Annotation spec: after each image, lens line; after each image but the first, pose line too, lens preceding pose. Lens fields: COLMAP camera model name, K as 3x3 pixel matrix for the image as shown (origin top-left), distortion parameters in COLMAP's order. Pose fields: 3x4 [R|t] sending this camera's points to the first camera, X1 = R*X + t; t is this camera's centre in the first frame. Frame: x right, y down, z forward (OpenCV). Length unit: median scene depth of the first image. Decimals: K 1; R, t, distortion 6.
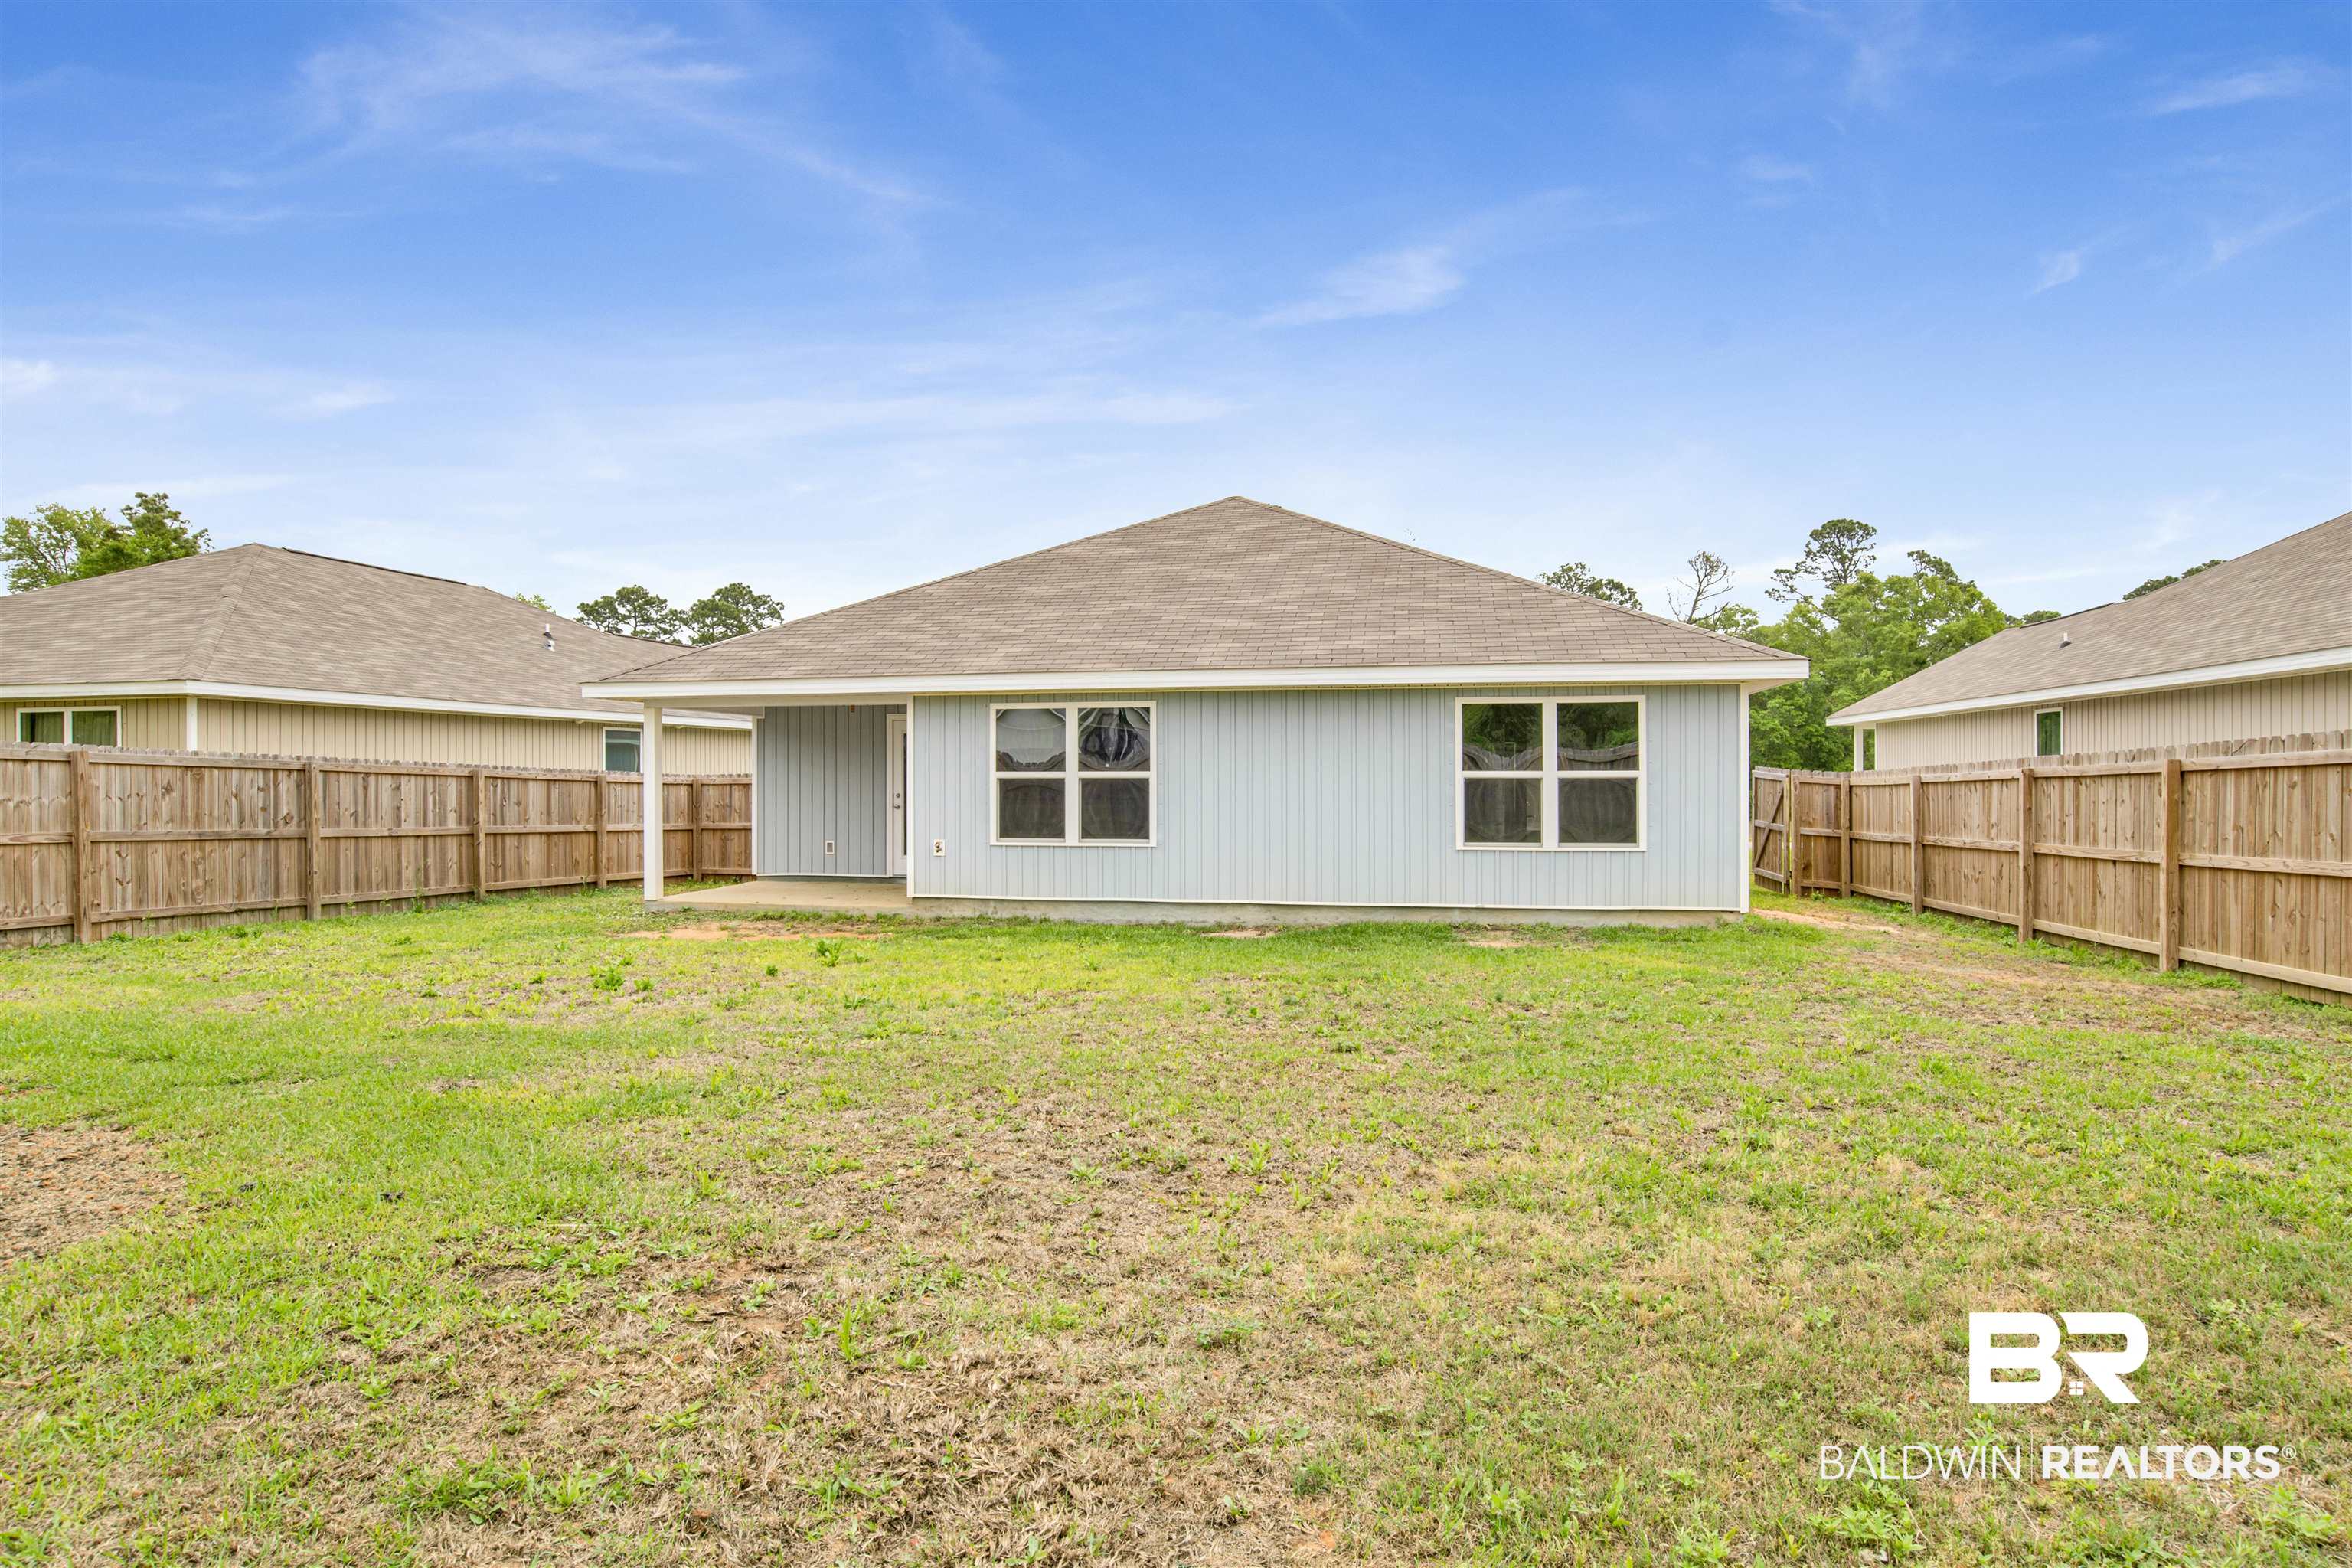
lens RADIAL K [[1275.5, 0, 1176.0], [0, 1275.5, 784.0], [0, 0, 1]] dist [-0.054360, 0.018957]
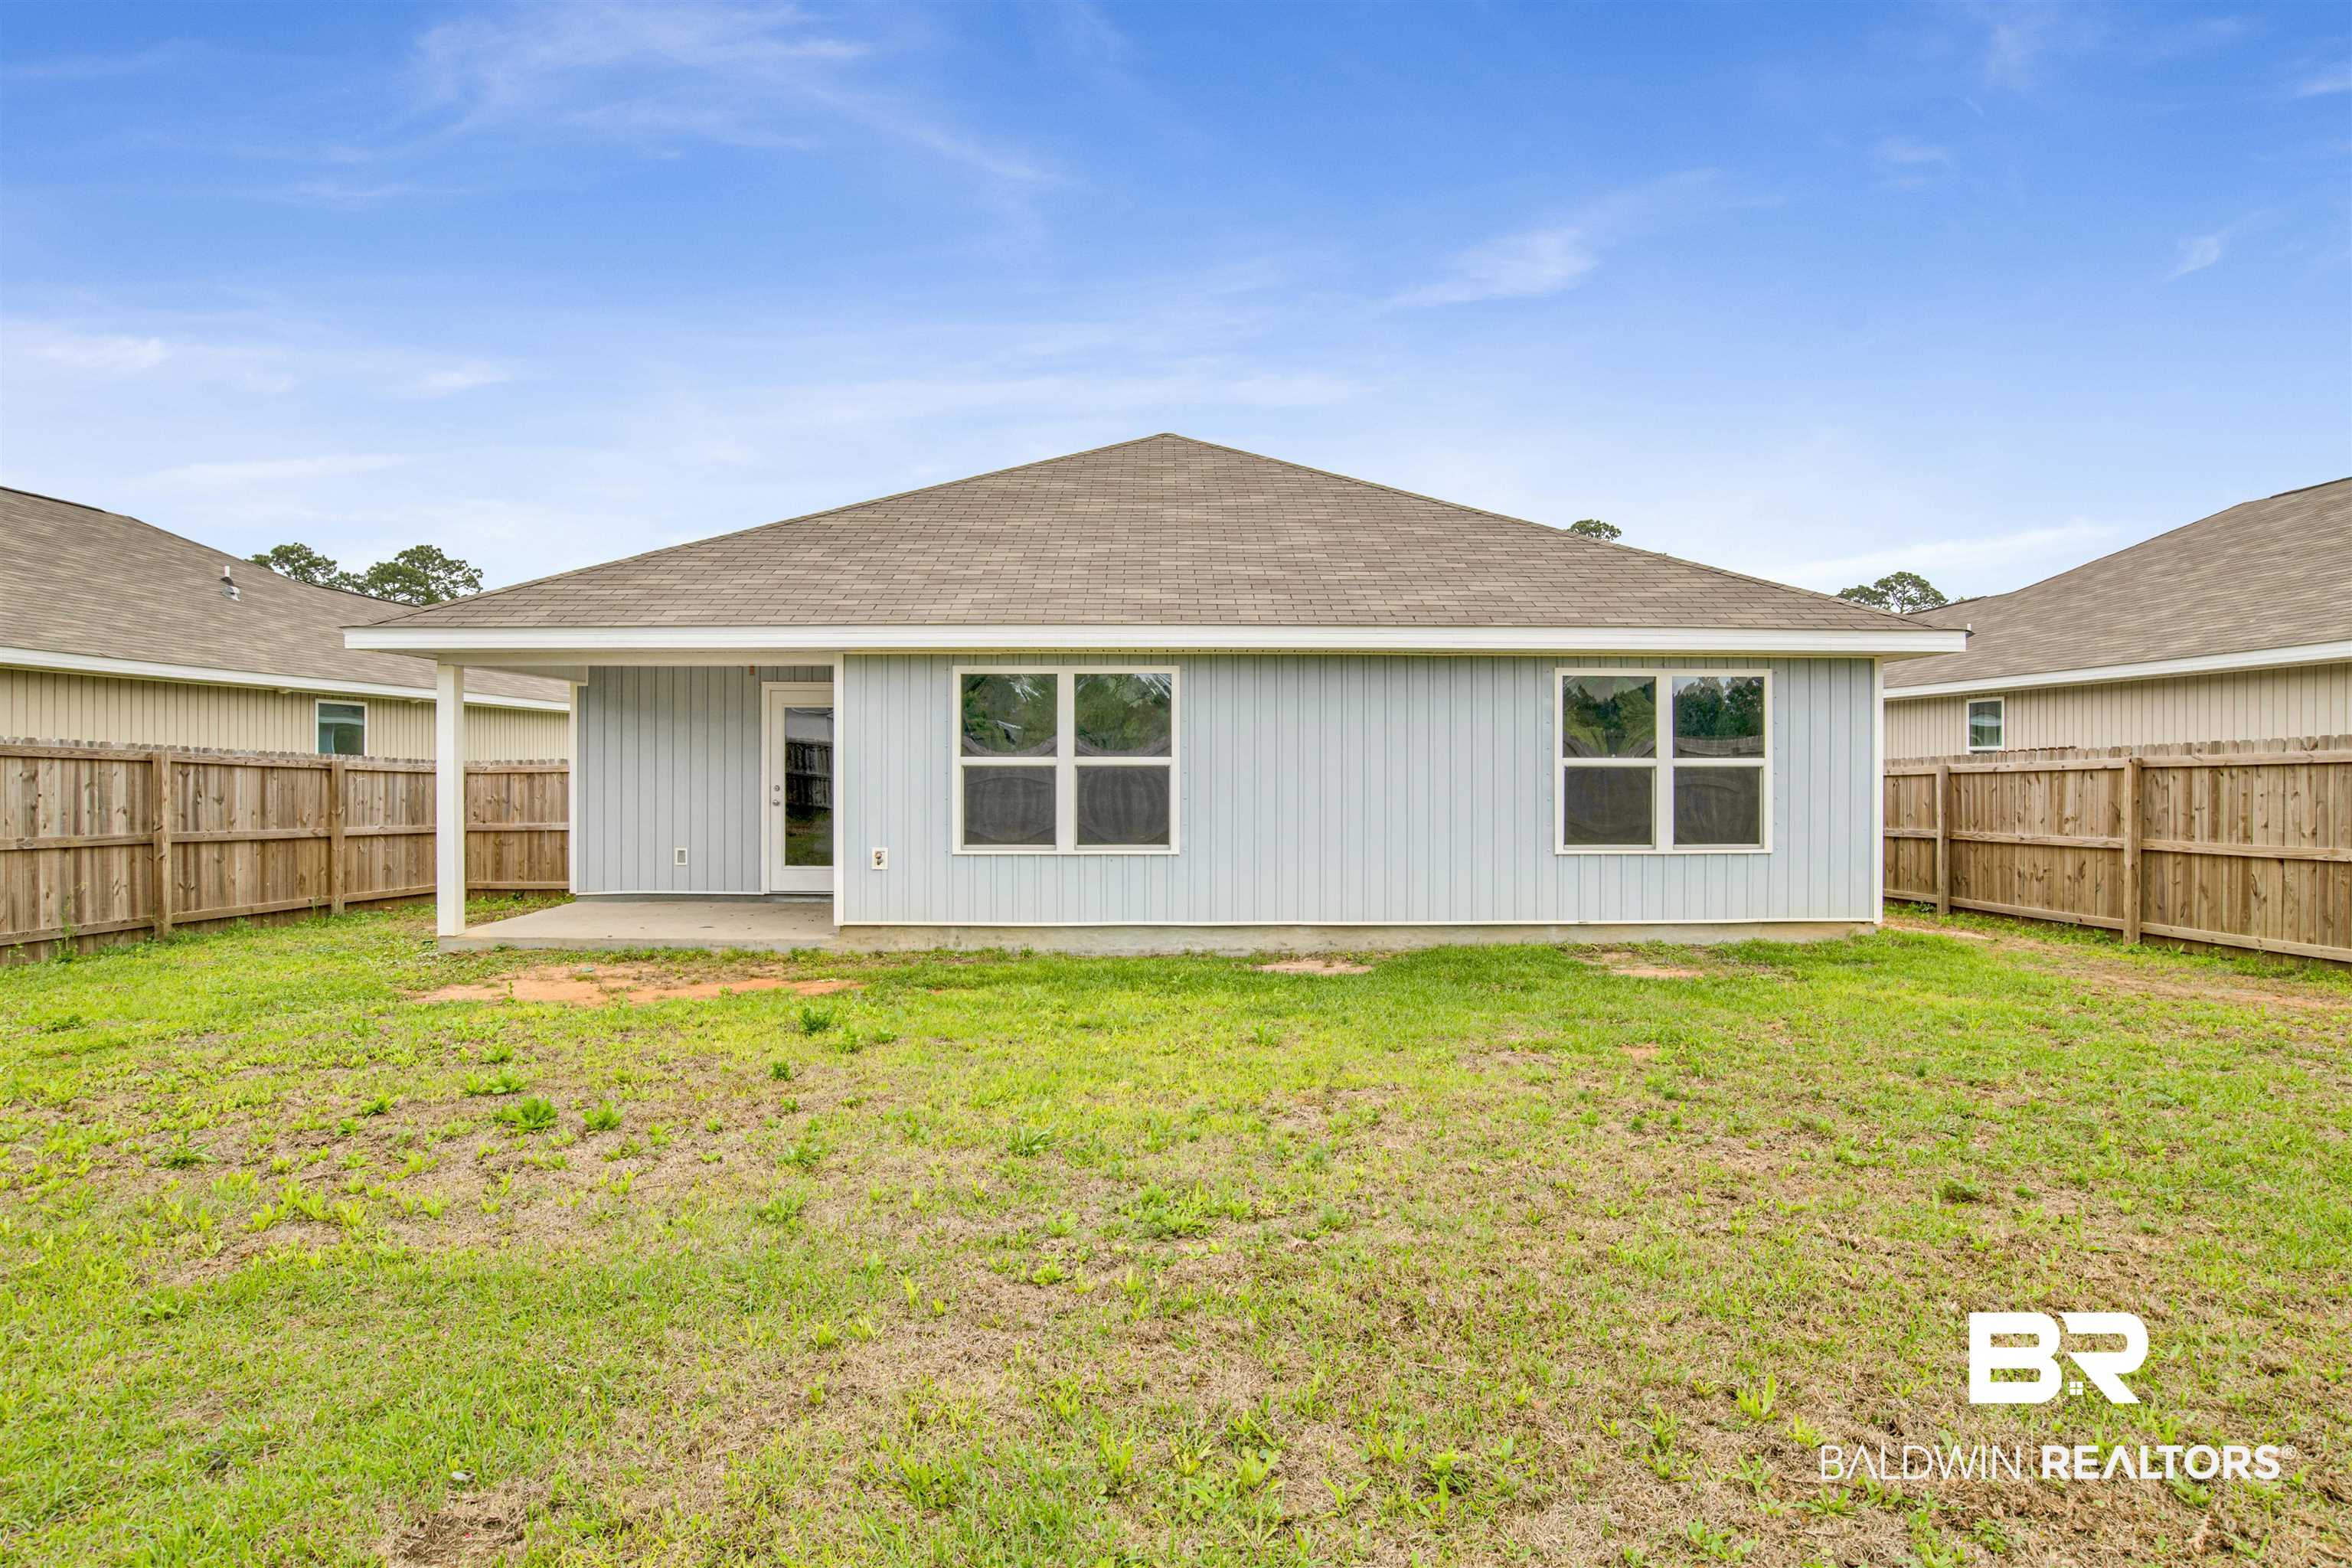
lens RADIAL K [[1275.5, 0, 1176.0], [0, 1275.5, 784.0], [0, 0, 1]] dist [-0.054360, 0.018957]
pose [[0.976034, -0.000795, 0.217617, -0.160502], [-0.001015, 0.999966, 0.008205, 0.000050], [-0.217617, -0.008229, 0.976000, 0.211250]]
